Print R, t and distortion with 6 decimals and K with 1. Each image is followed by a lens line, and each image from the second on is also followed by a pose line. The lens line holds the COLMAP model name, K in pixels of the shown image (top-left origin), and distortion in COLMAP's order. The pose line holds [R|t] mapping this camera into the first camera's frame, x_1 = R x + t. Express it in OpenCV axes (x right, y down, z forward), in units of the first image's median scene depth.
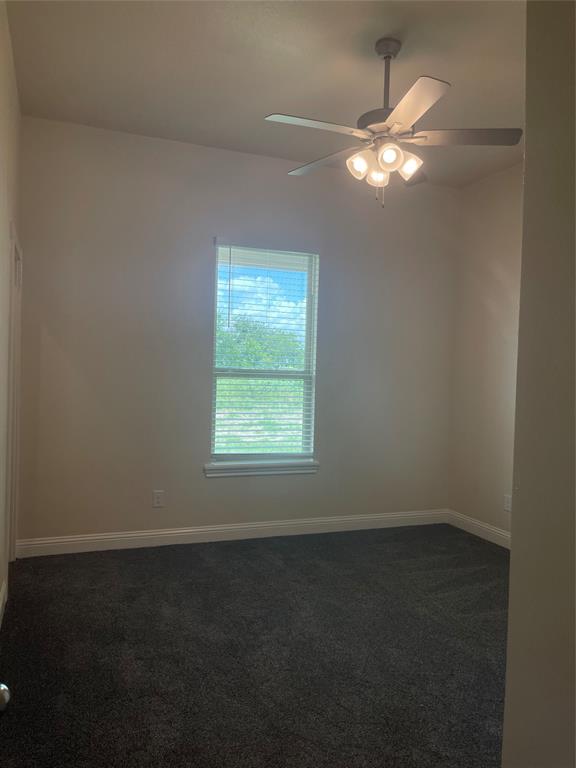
lens RADIAL K [[578.0, 0, 288.7], [0, 578.0, 368.5], [0, 0, 1]] dist [0.059176, -0.051634]
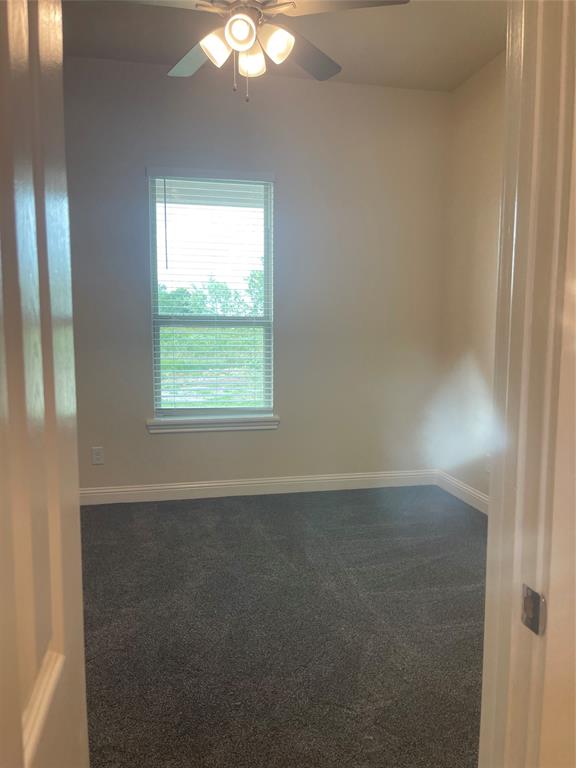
lens RADIAL K [[577.0, 0, 301.5], [0, 577.0, 381.7], [0, 0, 1]] dist [0.063761, -0.089380]
pose [[0.987341, -0.009040, -0.158355, 0.239461], [0.024993, 0.994769, 0.099044, 0.017757], [0.156632, -0.101748, 0.982402, 0.125437]]
